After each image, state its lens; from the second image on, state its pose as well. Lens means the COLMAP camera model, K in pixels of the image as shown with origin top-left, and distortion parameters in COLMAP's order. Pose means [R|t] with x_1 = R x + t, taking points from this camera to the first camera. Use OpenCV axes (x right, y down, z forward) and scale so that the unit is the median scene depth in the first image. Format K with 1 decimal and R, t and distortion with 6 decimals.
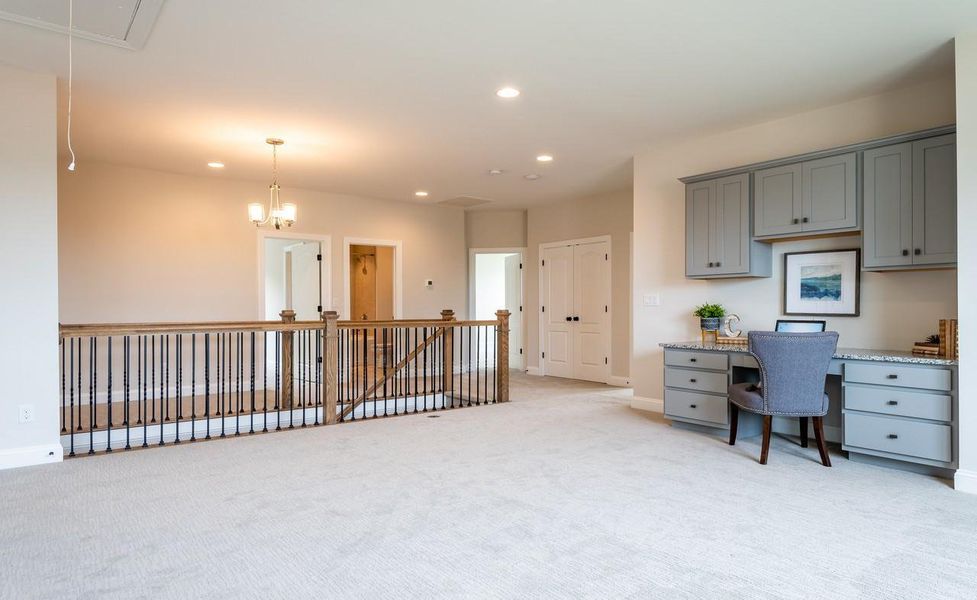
lens RADIAL K [[590.6, 0, 484.3], [0, 590.6, 305.7], [0, 0, 1]] dist [0.003029, 0.000866]
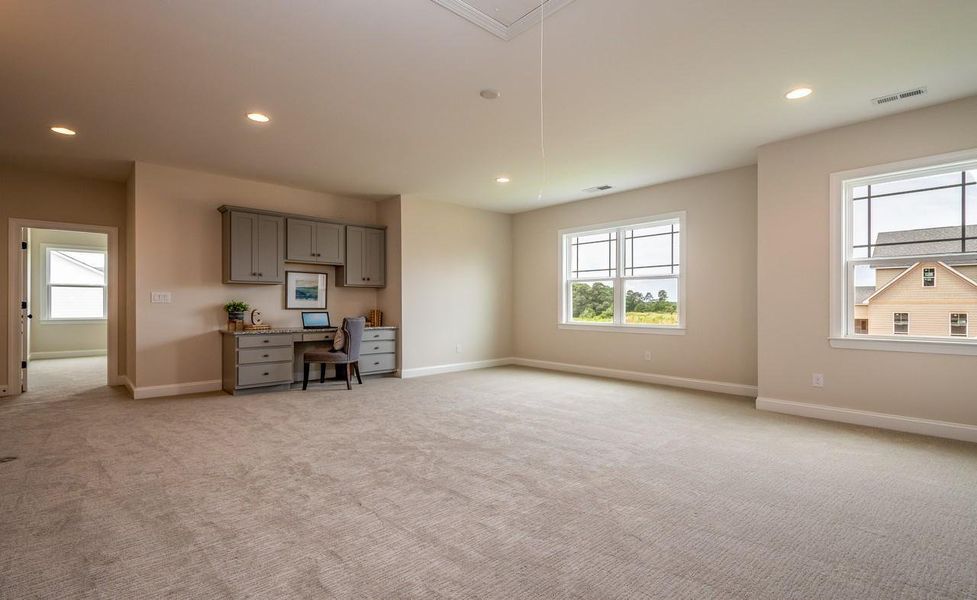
lens RADIAL K [[463.1, 0, 489.0], [0, 463.1, 304.6], [0, 0, 1]] dist [0.002464, 0.000333]
pose [[-0.100565, 0.001824, 0.994929, -0.854145], [-0.004087, 0.999989, -0.002247, 0.004276], [-0.994922, -0.004292, -0.100557, 0.608434]]
